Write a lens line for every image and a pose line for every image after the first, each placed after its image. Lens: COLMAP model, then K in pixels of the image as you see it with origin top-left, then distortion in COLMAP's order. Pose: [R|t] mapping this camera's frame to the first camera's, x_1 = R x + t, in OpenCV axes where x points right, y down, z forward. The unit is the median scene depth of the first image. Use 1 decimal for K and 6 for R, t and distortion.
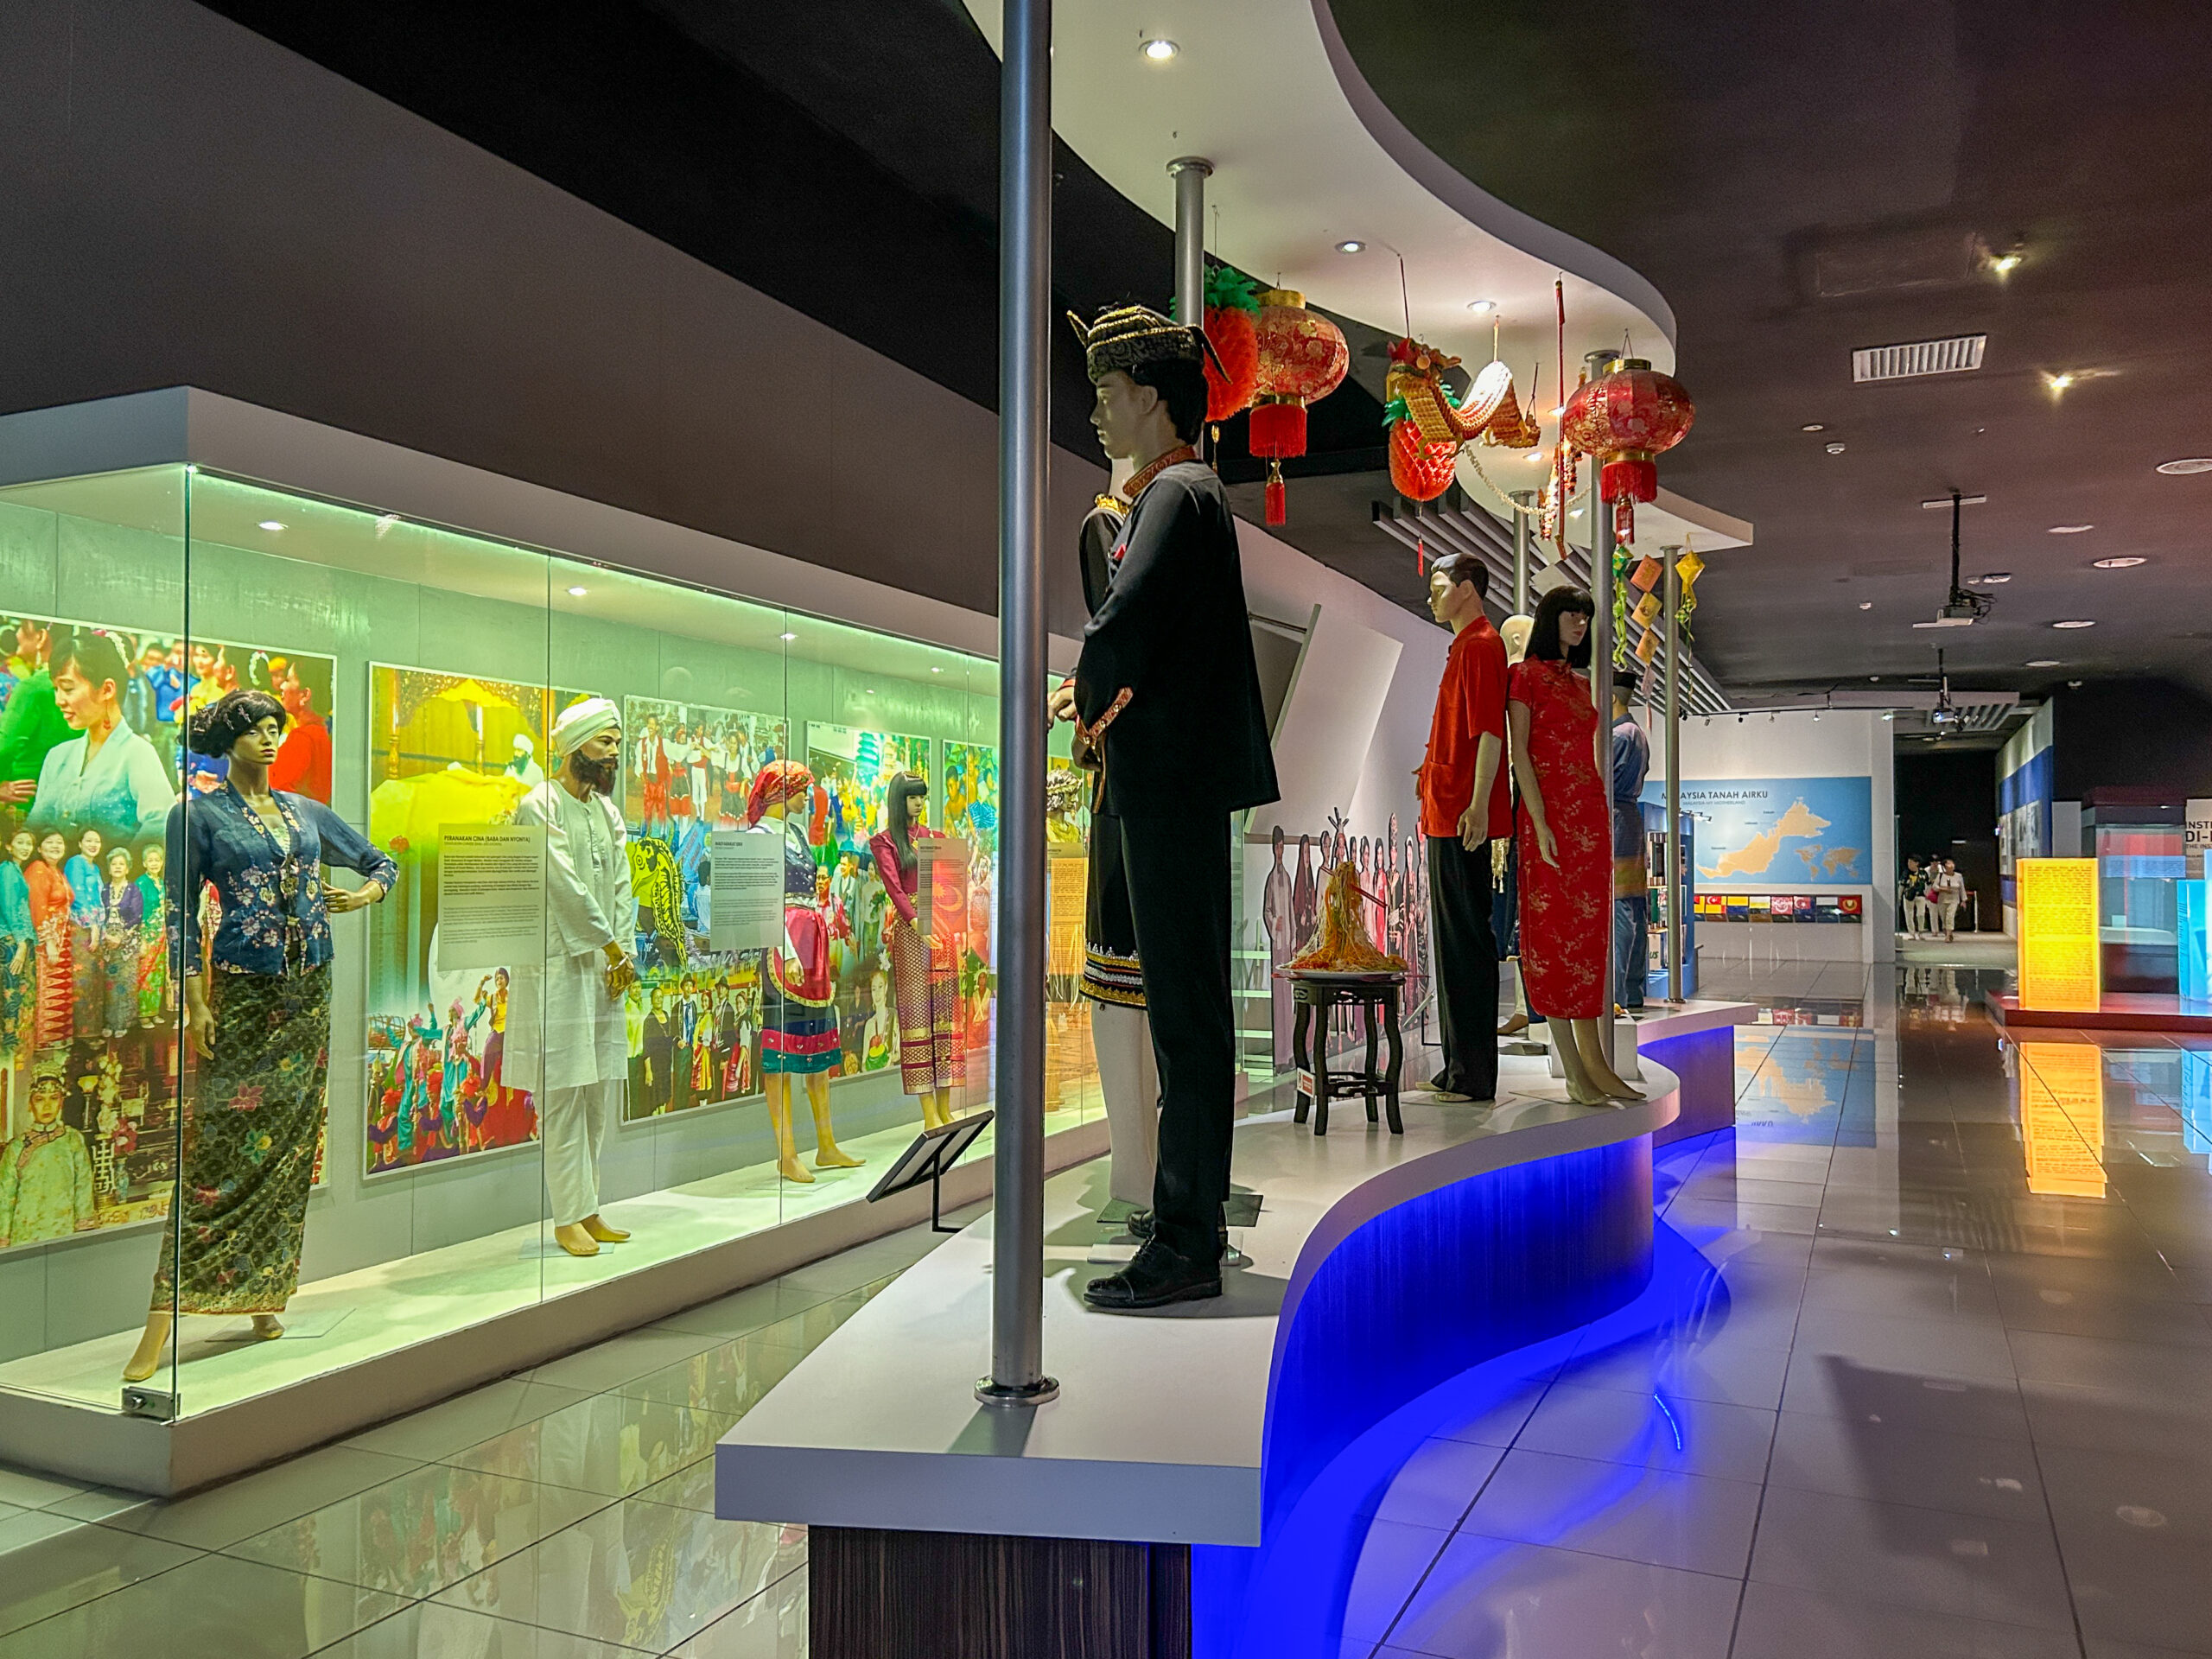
lens RADIAL K [[1707.1, 0, 1106.0], [0, 1707.1, 829.5], [0, 0, 1]] dist [0.005350, 0.002147]
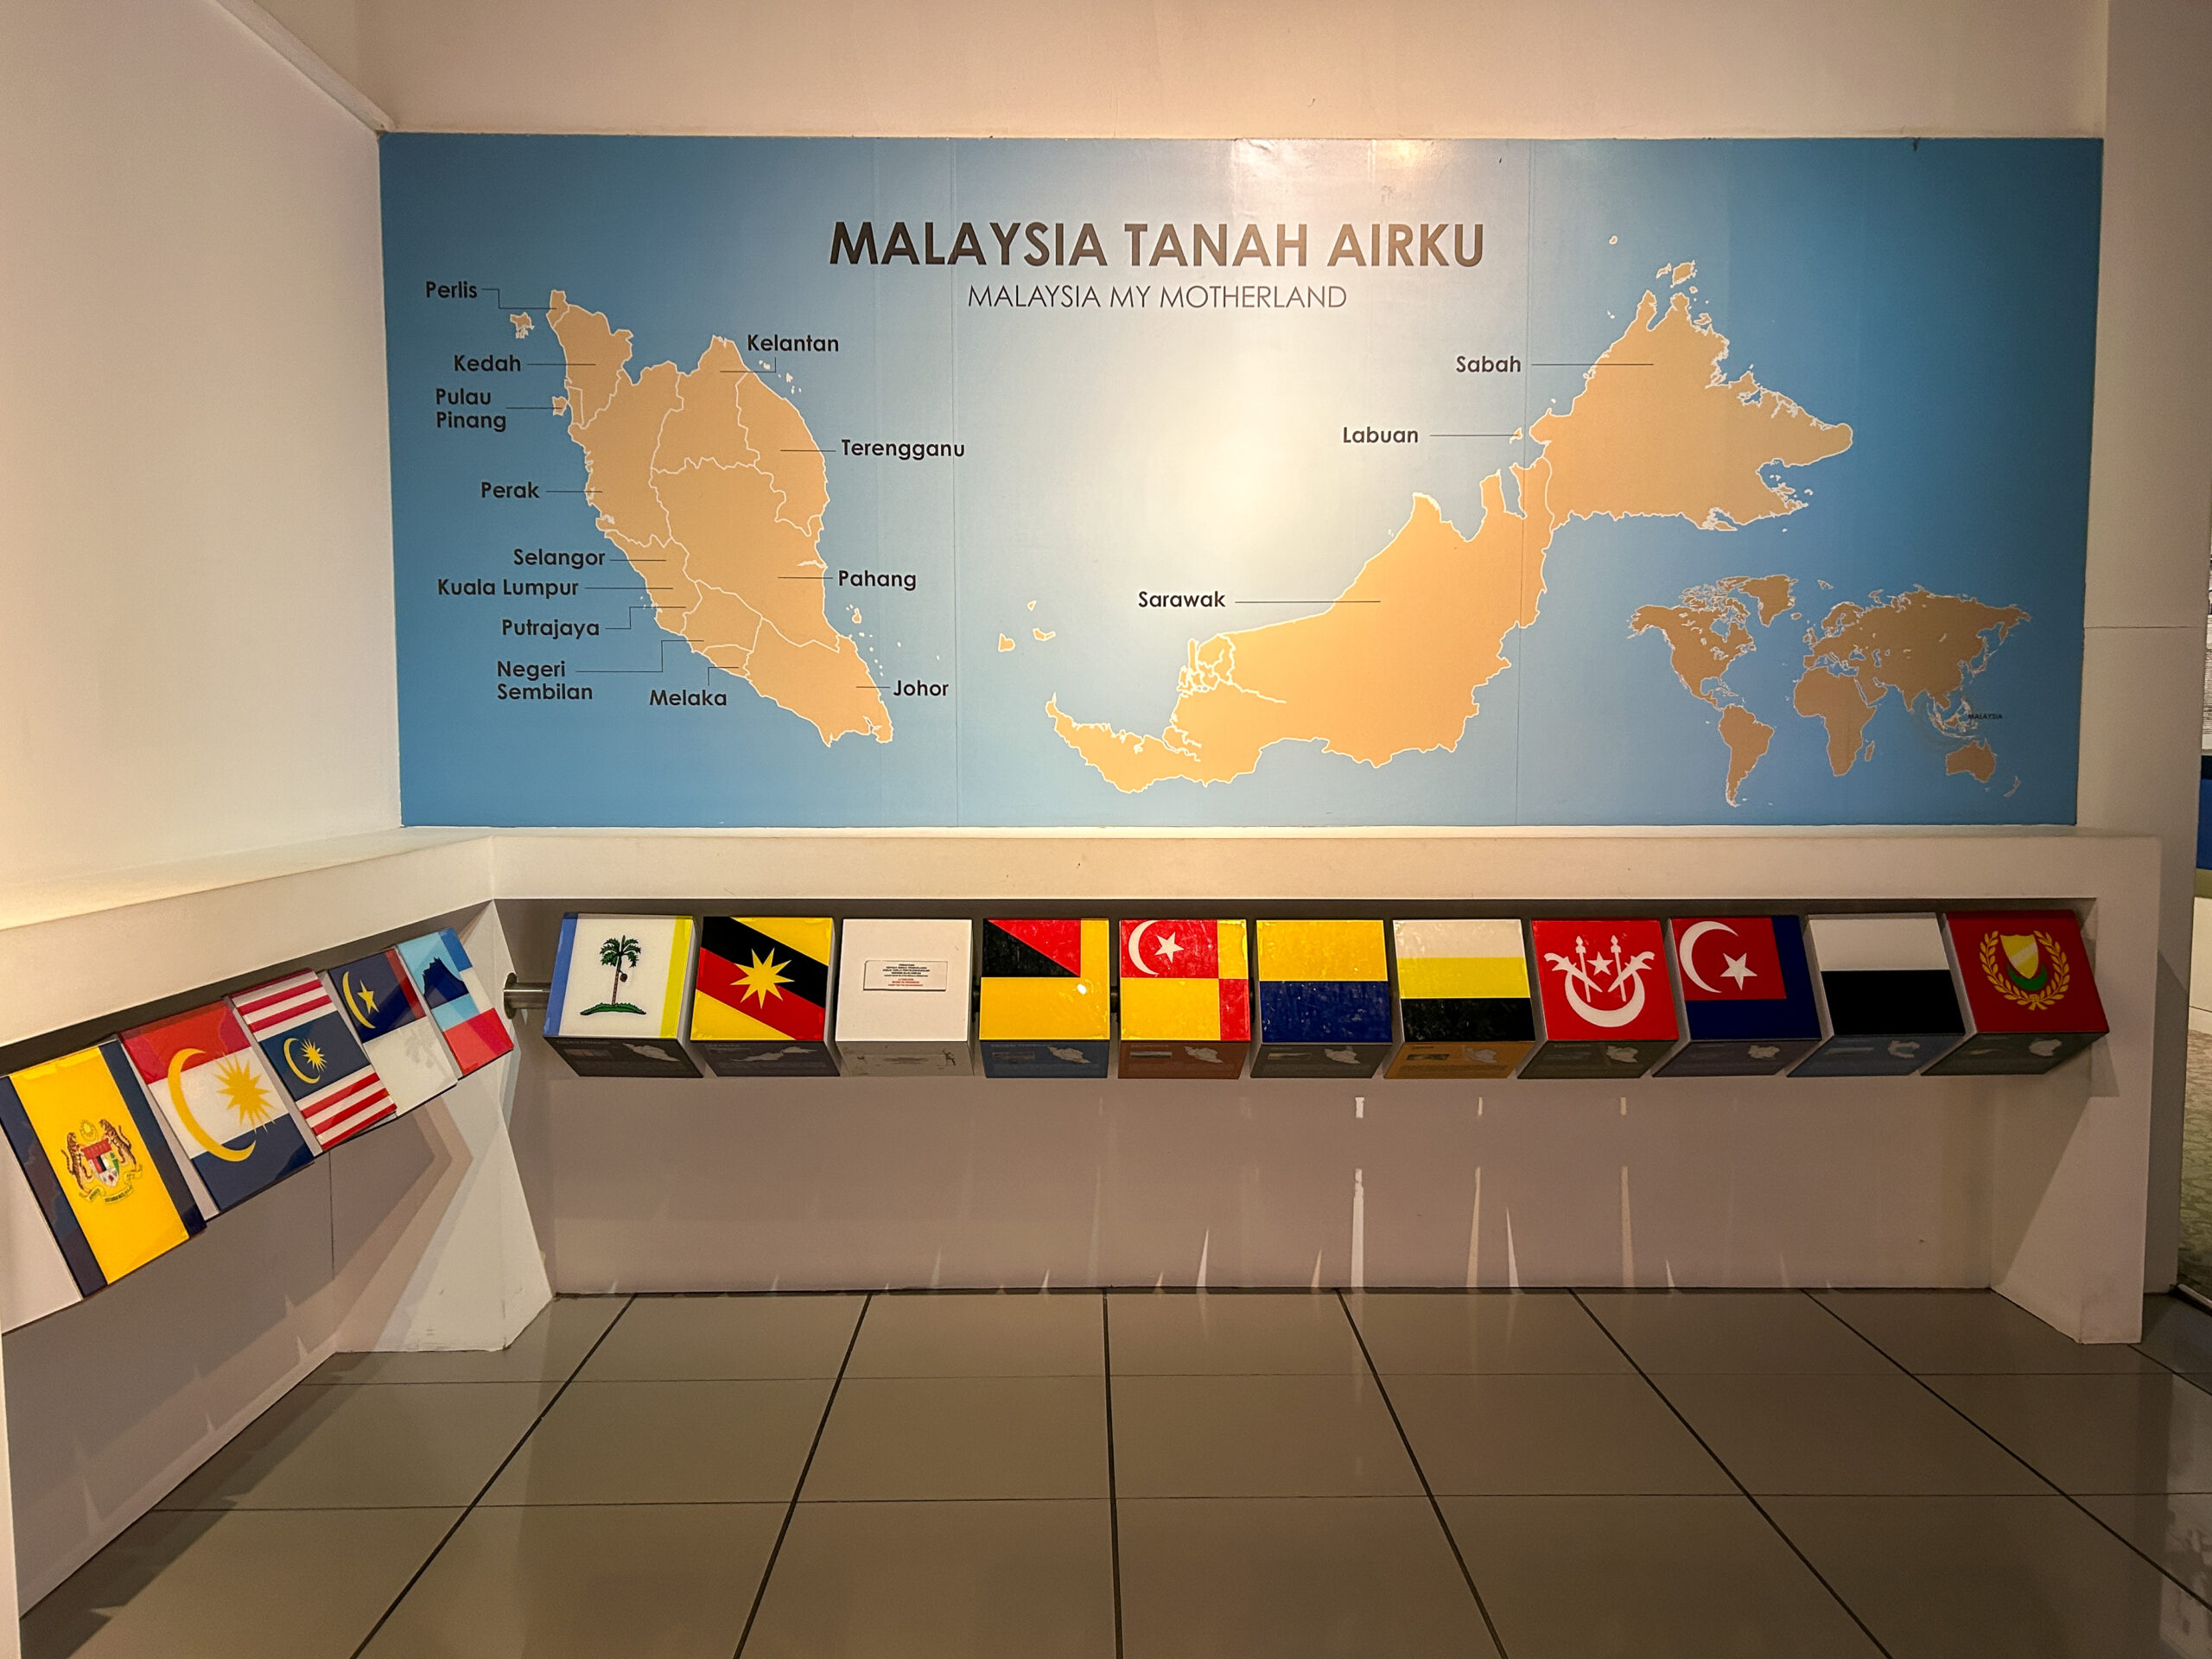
lens RADIAL K [[1707.1, 0, 1106.0], [0, 1707.1, 829.5], [0, 0, 1]] dist [0.005350, 0.002147]
pose [[0.902658, -0.029569, 0.429341, 0.290950], [-0.008318, 0.996252, 0.086101, 0.019346], [-0.430278, -0.081291, 0.899029, 0.878333]]
